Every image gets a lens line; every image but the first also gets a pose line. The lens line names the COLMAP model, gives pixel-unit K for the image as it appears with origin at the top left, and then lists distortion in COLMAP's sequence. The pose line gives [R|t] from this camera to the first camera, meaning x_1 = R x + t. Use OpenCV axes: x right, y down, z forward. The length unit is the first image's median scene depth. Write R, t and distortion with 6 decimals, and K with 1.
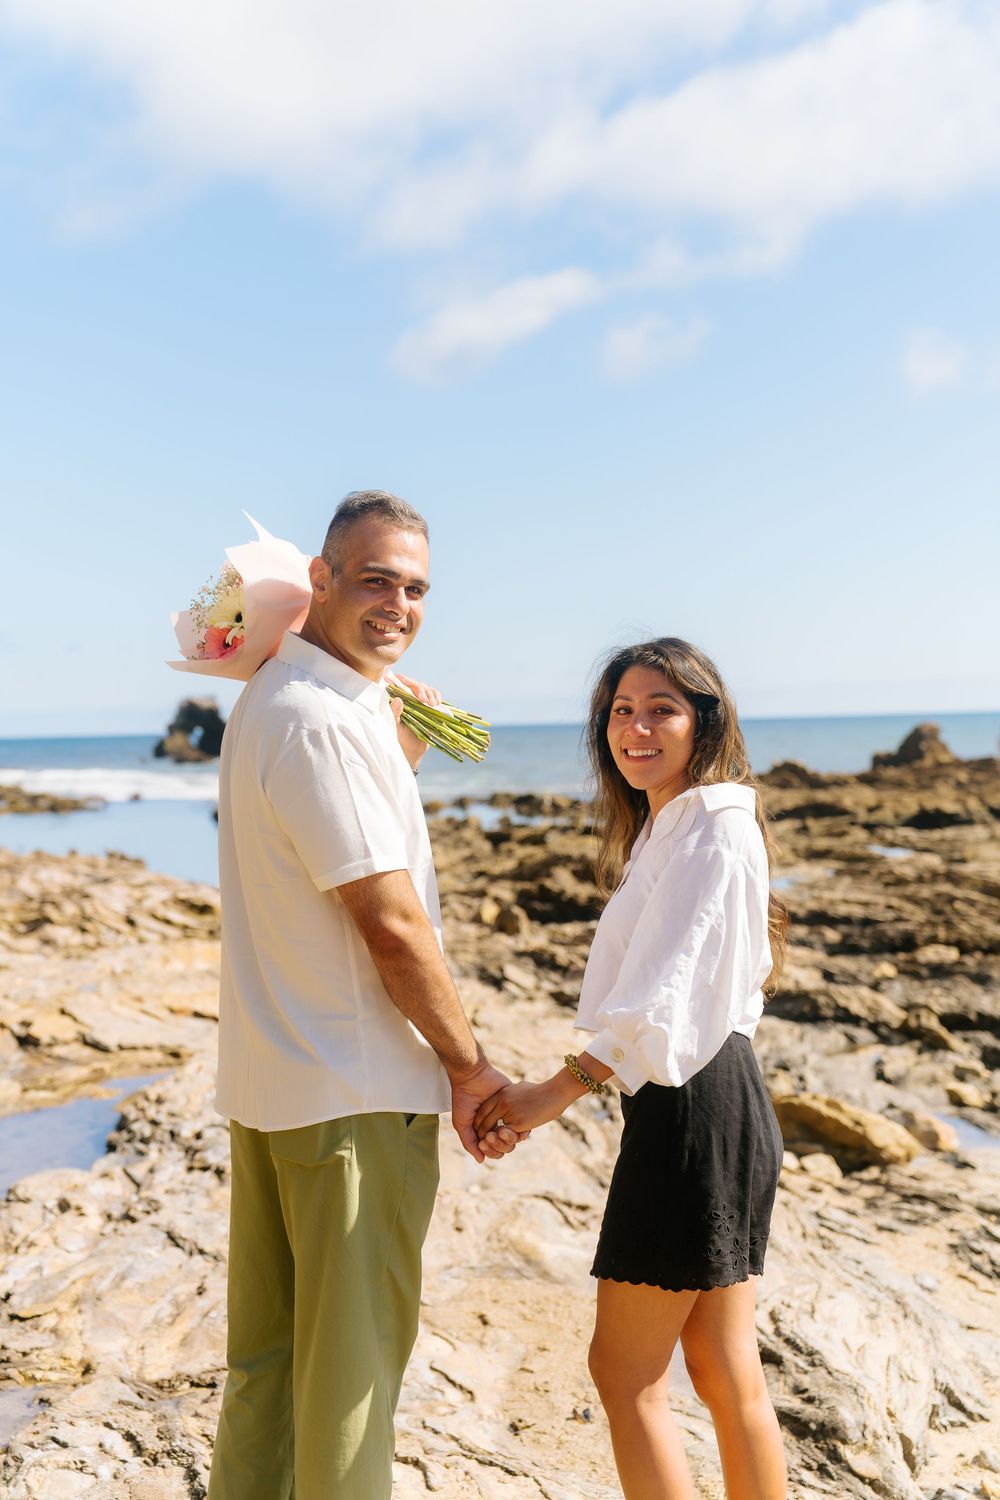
lens RADIAL K [[1957.5, 0, 495.6], [0, 1957.5, 748.6], [0, 0, 1]] dist [0.269602, 0.000000]
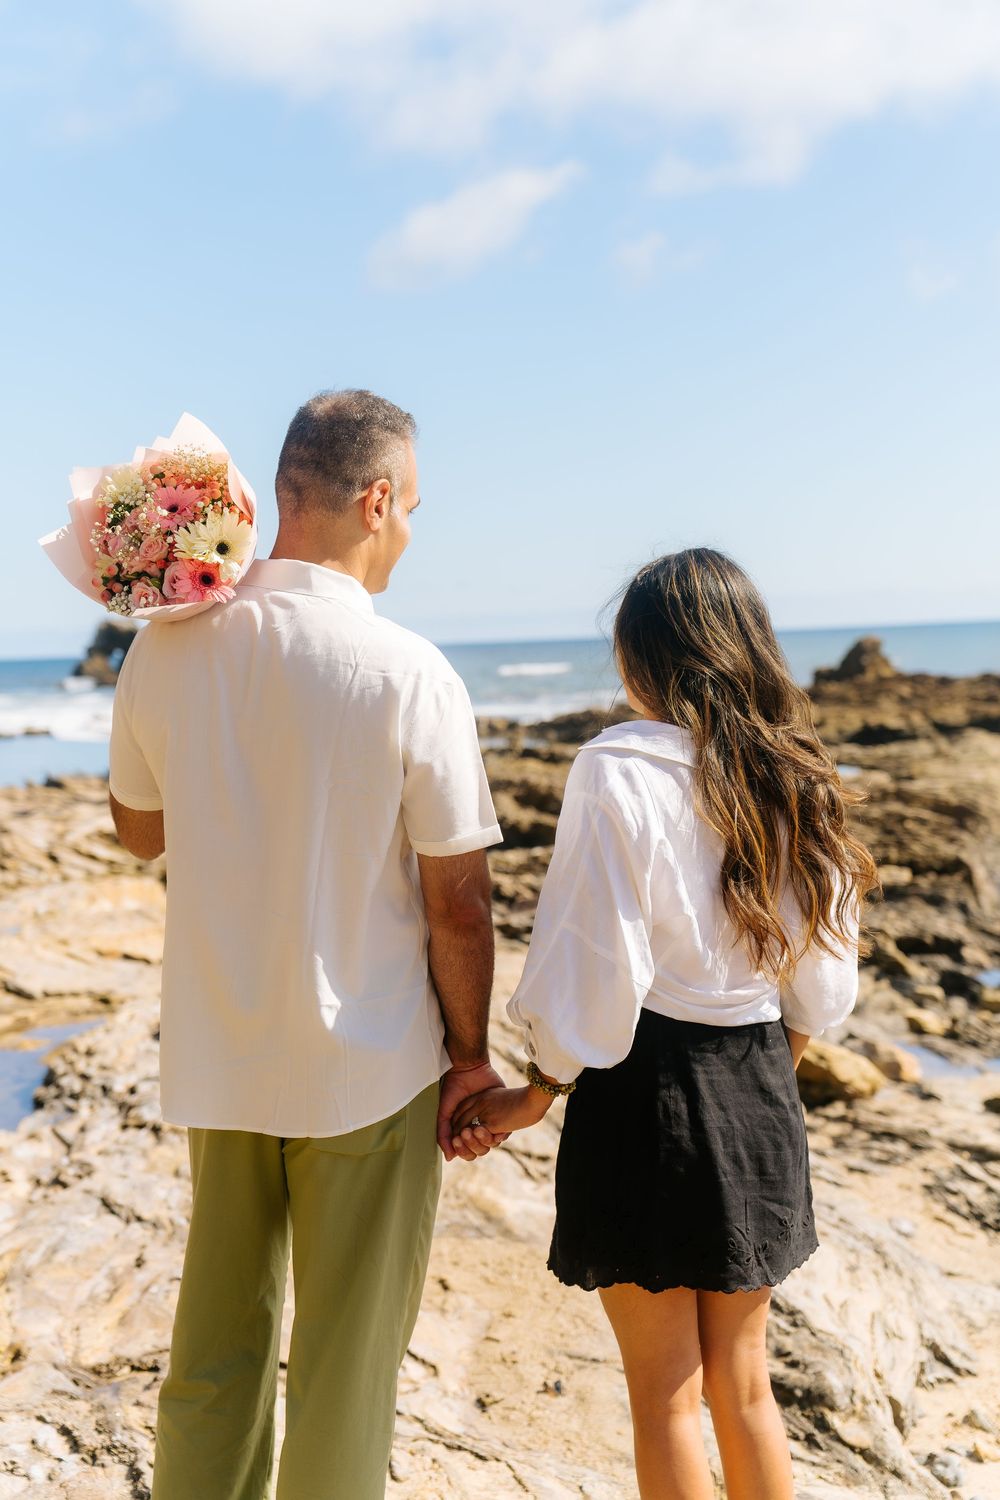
lens RADIAL K [[2004.9, 0, 502.0], [0, 2004.9, 758.5], [0, 0, 1]] dist [0.289085, 0.000000]
pose [[0.999238, -0.014341, 0.036301, -0.005830], [0.012694, 0.998898, 0.045187, -0.002604], [-0.036909, -0.044692, 0.998319, 0.029490]]
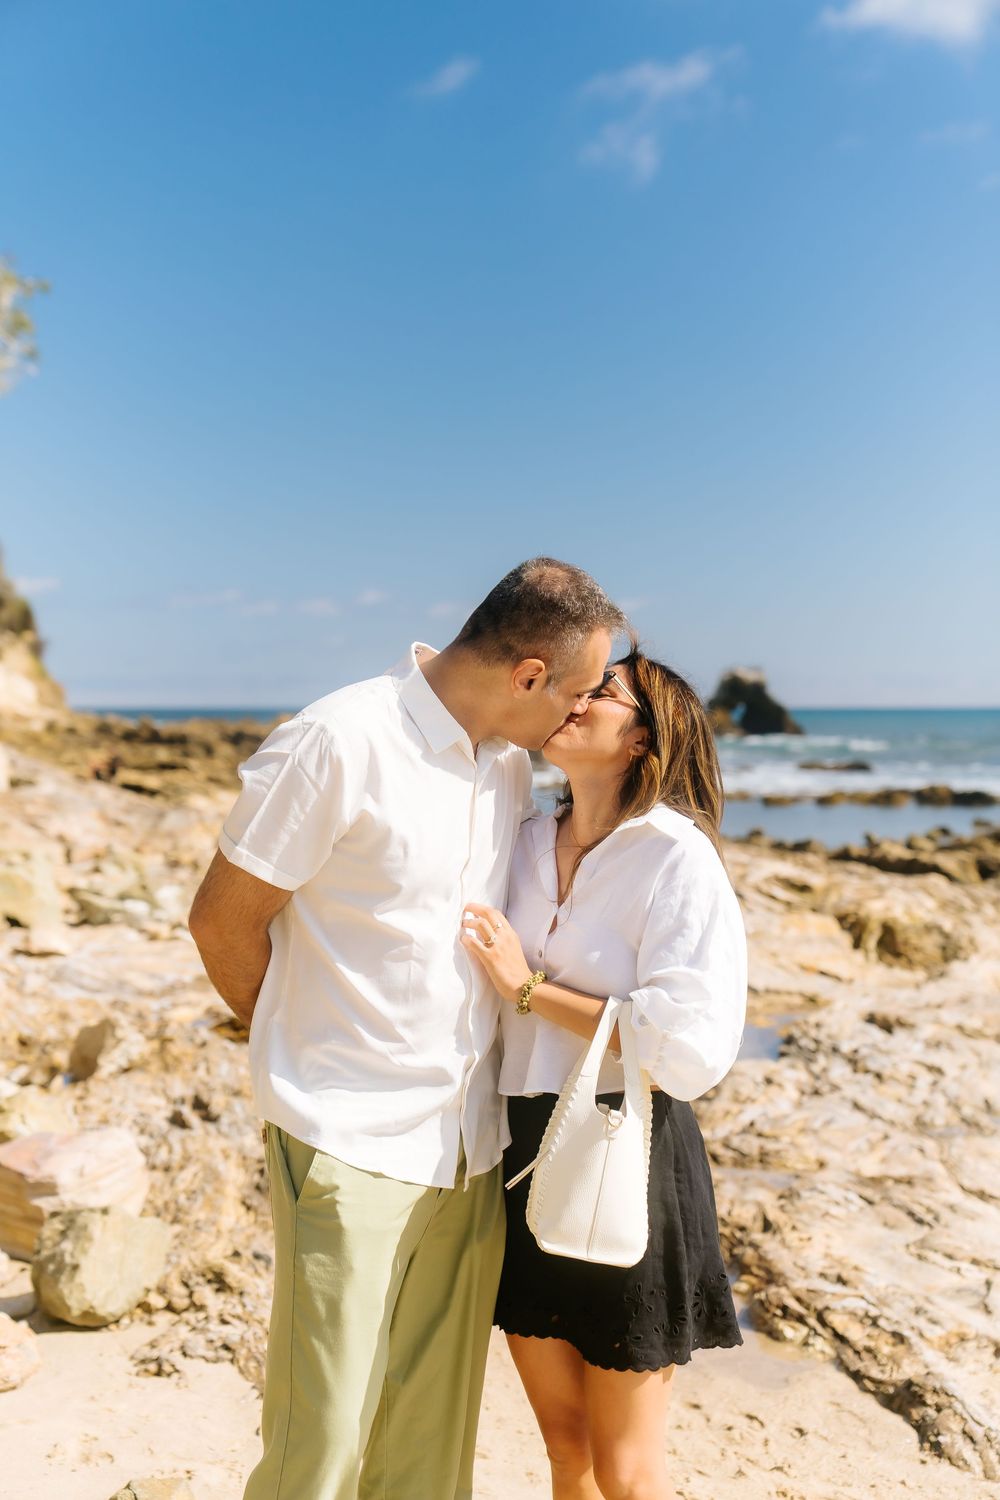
lens RADIAL K [[2224.2, 0, 496.6], [0, 2224.2, 750.3], [0, 0, 1]] dist [0.391464, 0.000000]
pose [[0.967186, 0.032364, -0.251999, -0.010805], [-0.029807, 0.999458, 0.013956, -0.007603], [0.252314, -0.005987, 0.967627, -0.344890]]
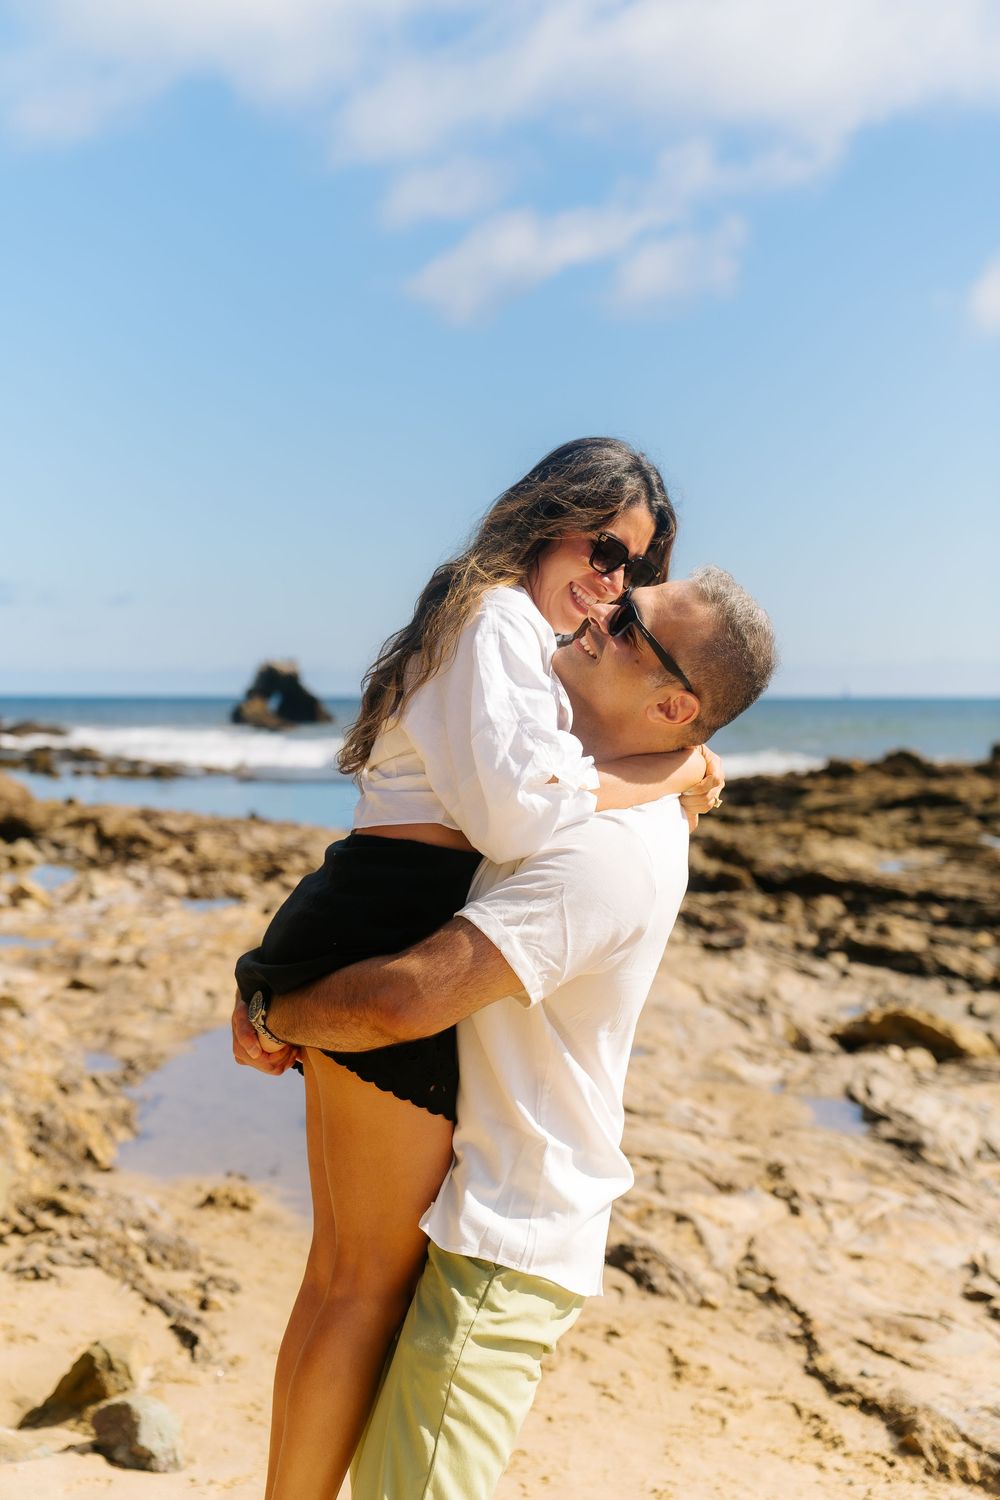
lens RADIAL K [[2119.8, 0, 490.5], [0, 2119.8, 753.0], [0, 0, 1]] dist [0.365899, 0.000000]
pose [[0.998691, 0.029462, -0.041804, -0.071713], [-0.028829, 0.999462, 0.015665, -0.016039], [0.042243, -0.014439, 0.999003, -0.471227]]
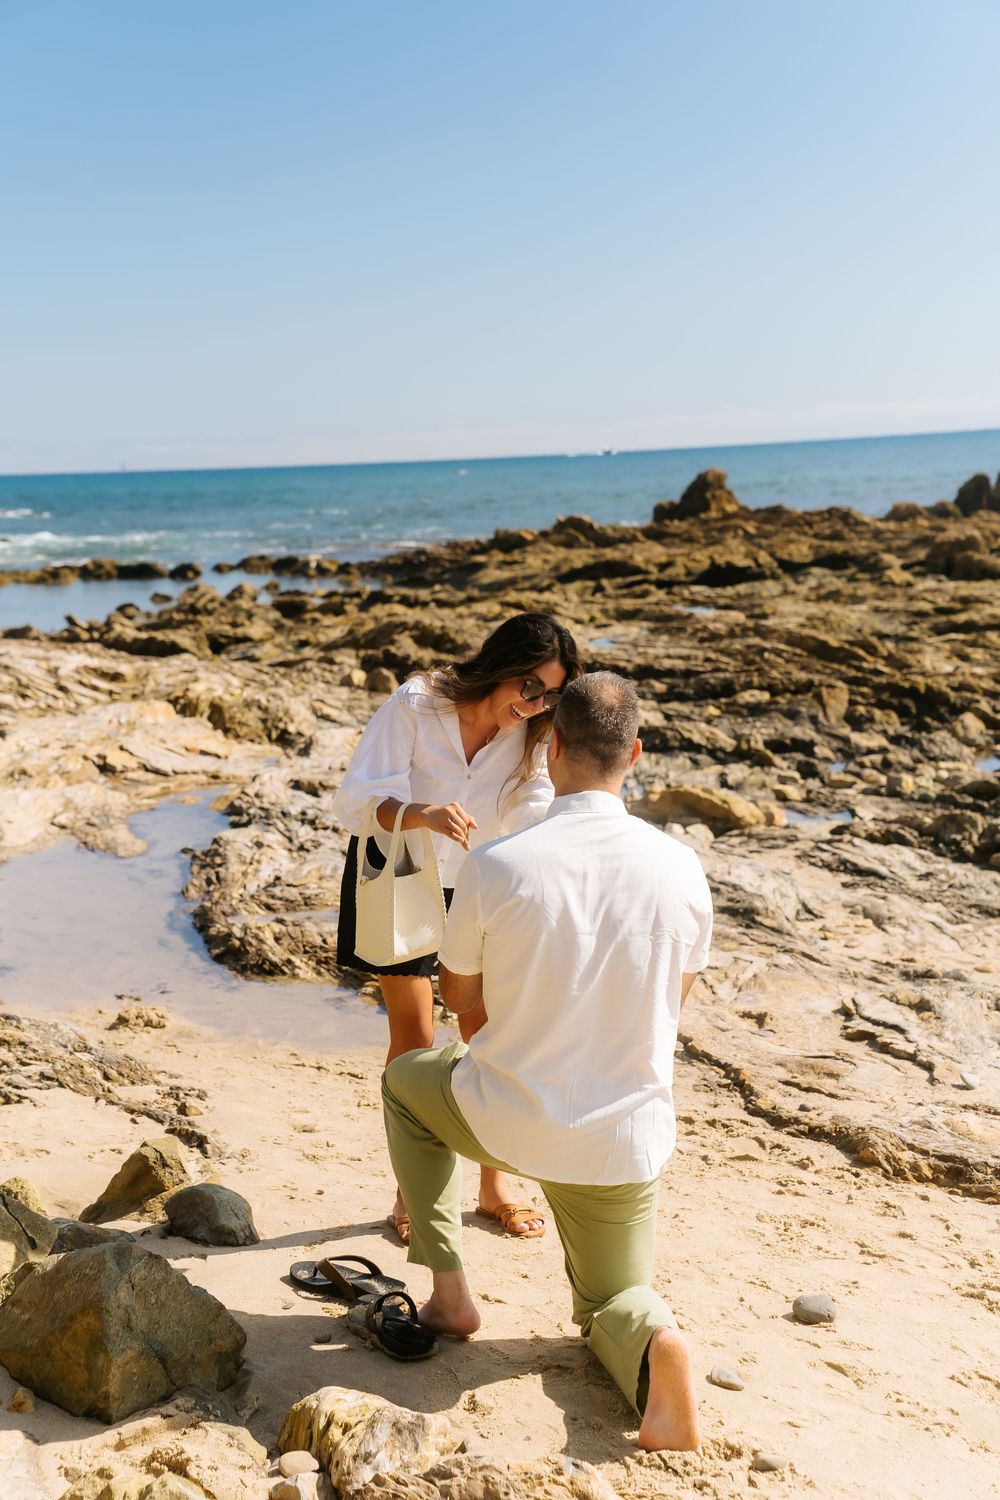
lens RADIAL K [[2305.5, 0, 507.8], [0, 2305.5, 746.2], [0, 0, 1]] dist [0.388147, 0.000000]
pose [[0.990935, -0.033936, 0.129985, -0.170593], [0.019767, 0.993869, 0.108786, -0.031262], [-0.132880, -0.105231, 0.985530, -0.555966]]
